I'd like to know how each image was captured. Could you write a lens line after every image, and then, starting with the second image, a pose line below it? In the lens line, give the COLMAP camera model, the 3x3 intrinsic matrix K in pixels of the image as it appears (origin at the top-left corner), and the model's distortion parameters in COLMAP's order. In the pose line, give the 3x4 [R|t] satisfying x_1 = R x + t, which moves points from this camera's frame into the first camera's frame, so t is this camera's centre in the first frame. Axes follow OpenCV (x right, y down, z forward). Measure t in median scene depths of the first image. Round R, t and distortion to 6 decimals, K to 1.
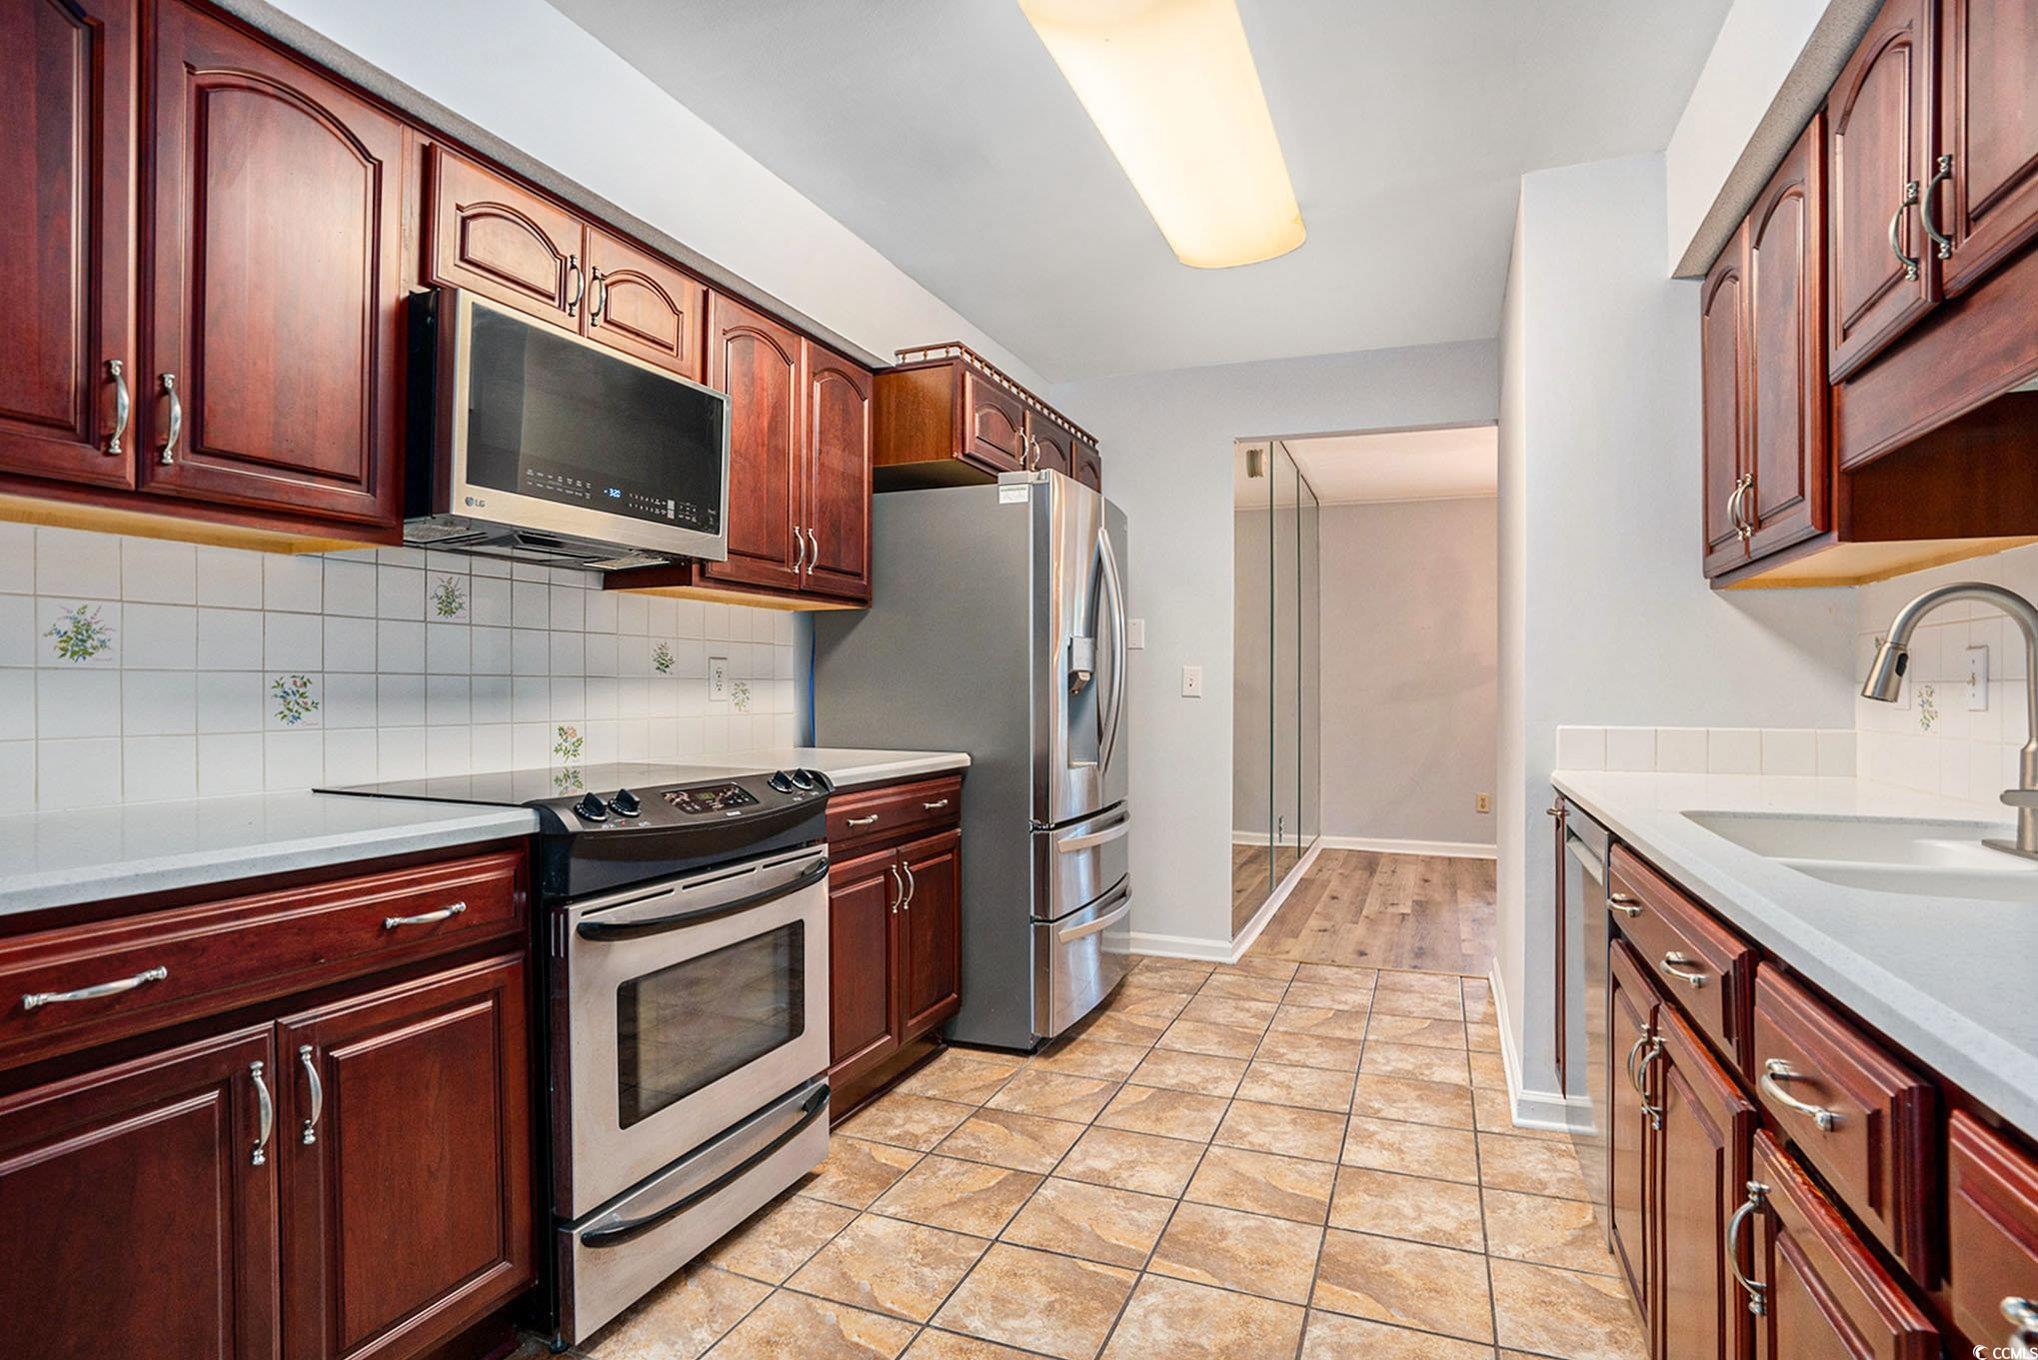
lens RADIAL K [[1028.5, 0, 1000.9], [0, 1028.5, 684.7], [0, 0, 1]] dist [-0.060413, 0.000062]
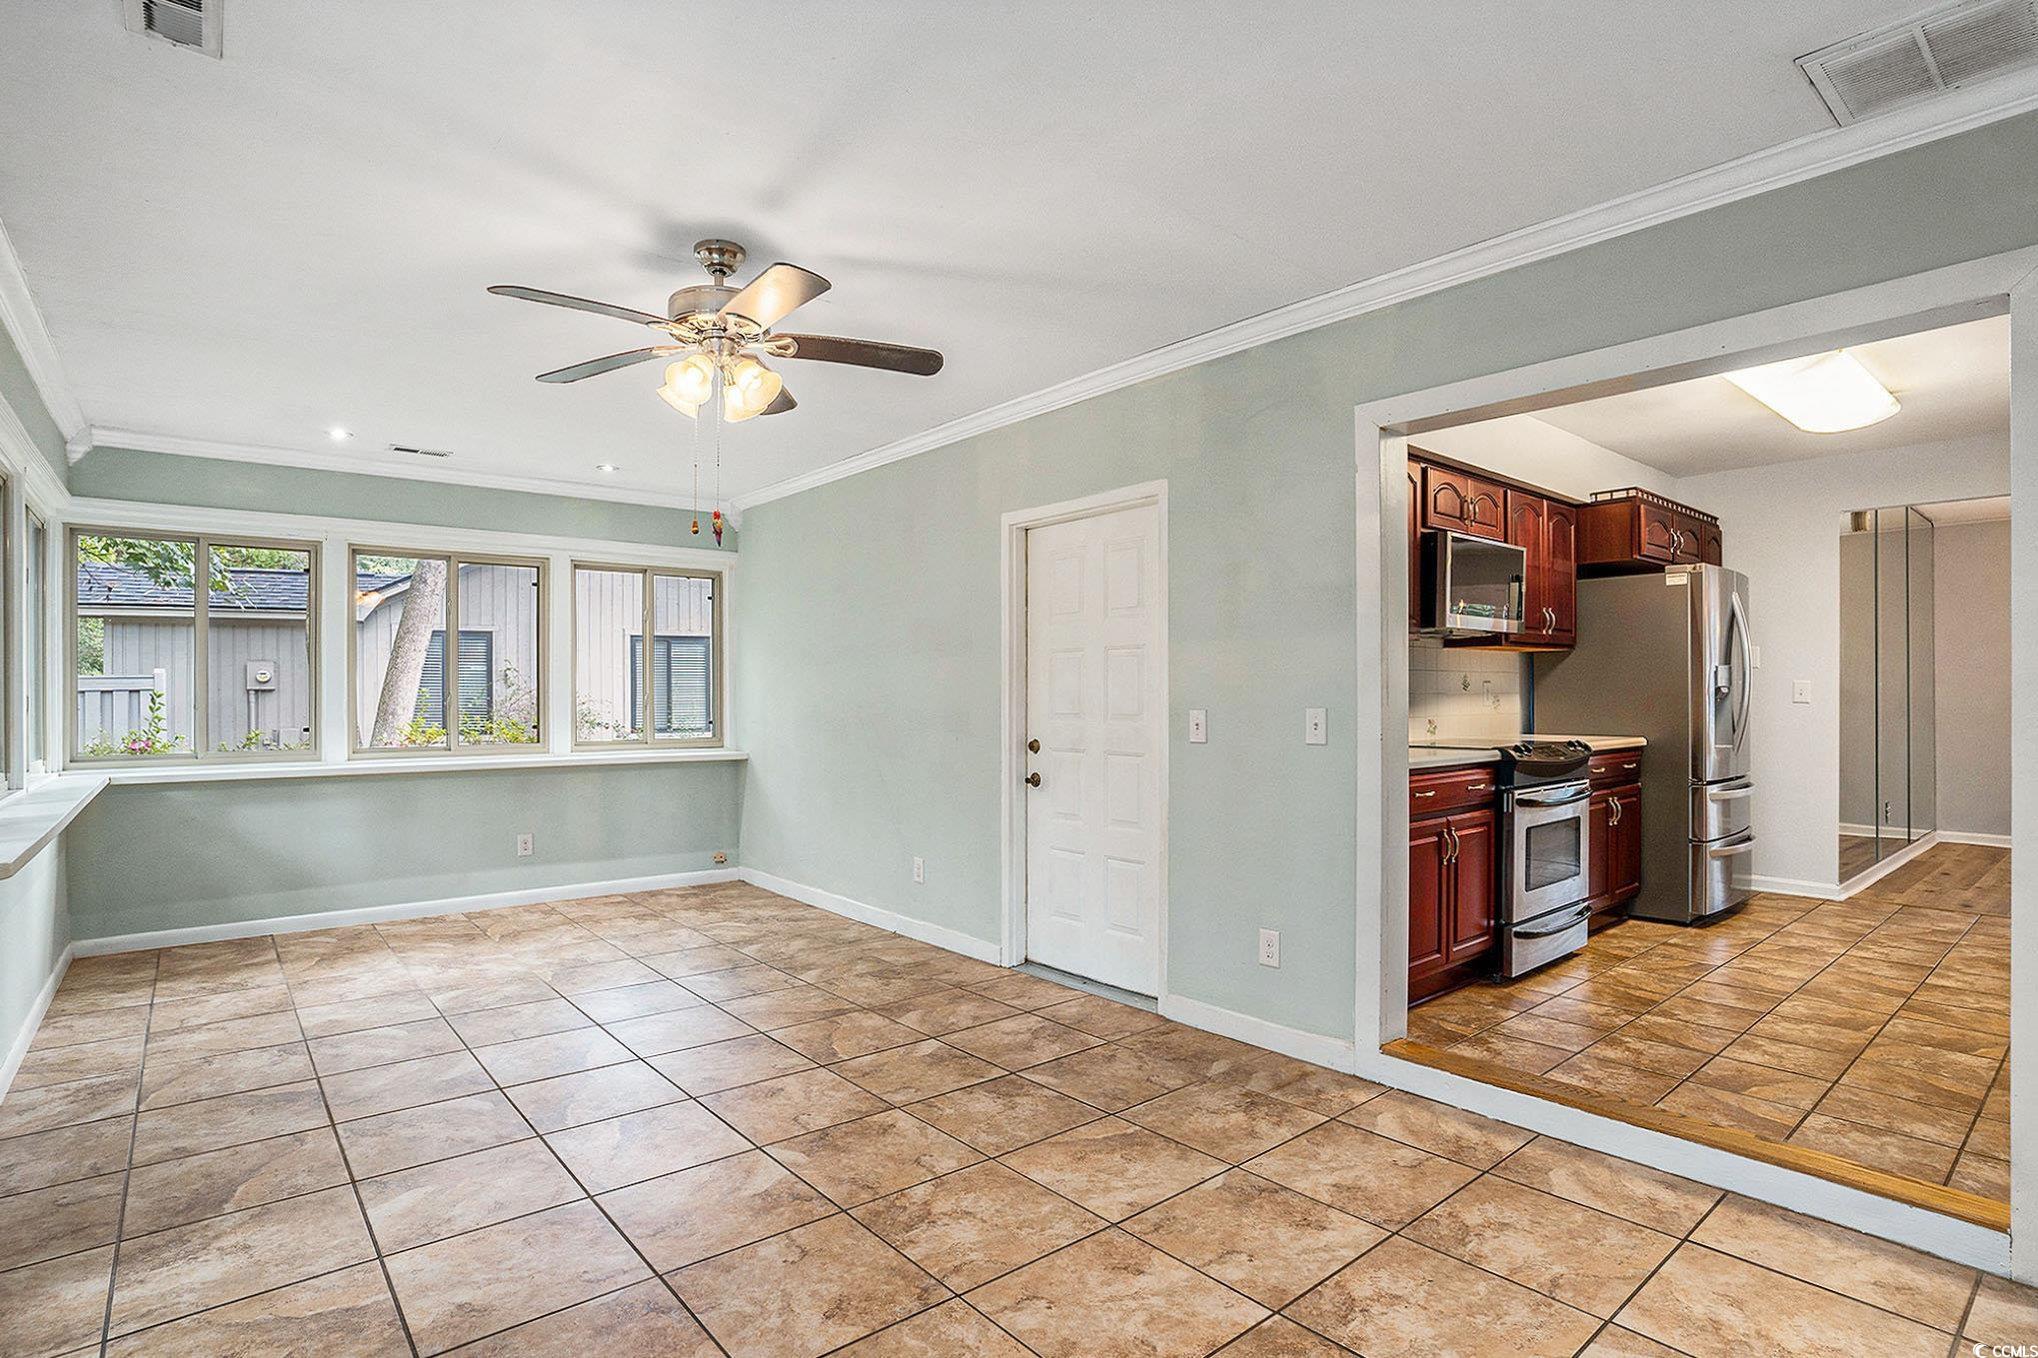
lens RADIAL K [[998.6, 0, 1022.5], [0, 998.6, 700.0], [0, 0, 1]] dist [-0.052398, 0.014176]
pose [[0.890834, -0.006113, -0.454287, -0.230430], [0.010977, 0.999907, 0.008070, -0.018416], [0.454196, -0.012176, 0.890819, -0.944379]]
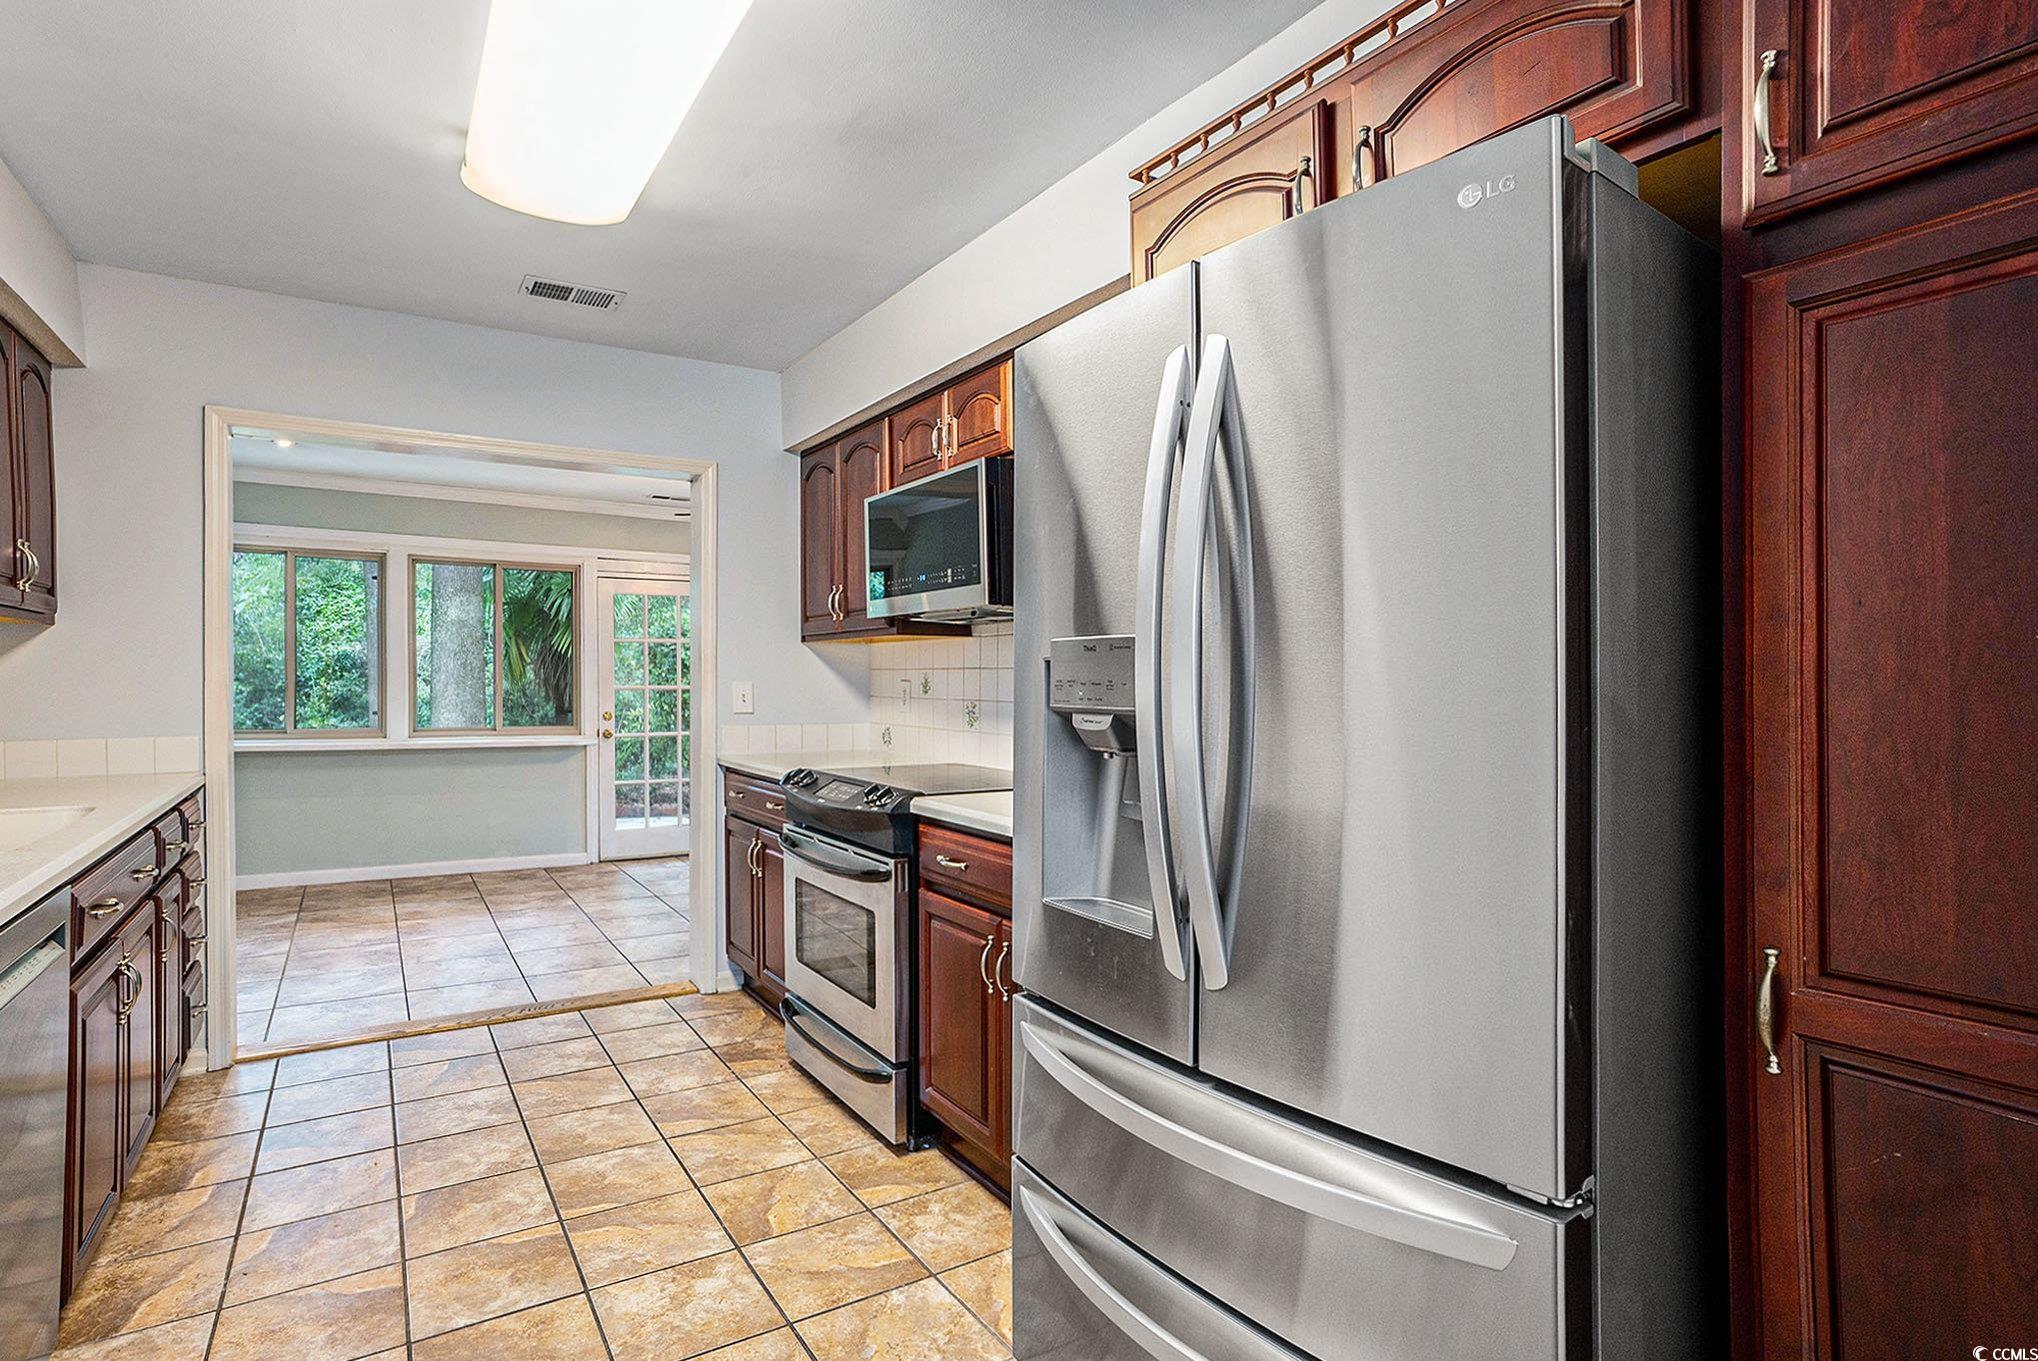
lens RADIAL K [[998.6, 0, 1002.9], [0, 998.6, 675.6], [0, 0, 1]] dist [-0.052398, 0.014176]
pose [[-0.555858, -0.007612, -0.831243, 0.556173], [0.002769, 0.999936, -0.011009, -0.026915], [0.831273, -0.008421, -0.555801, 1.428459]]
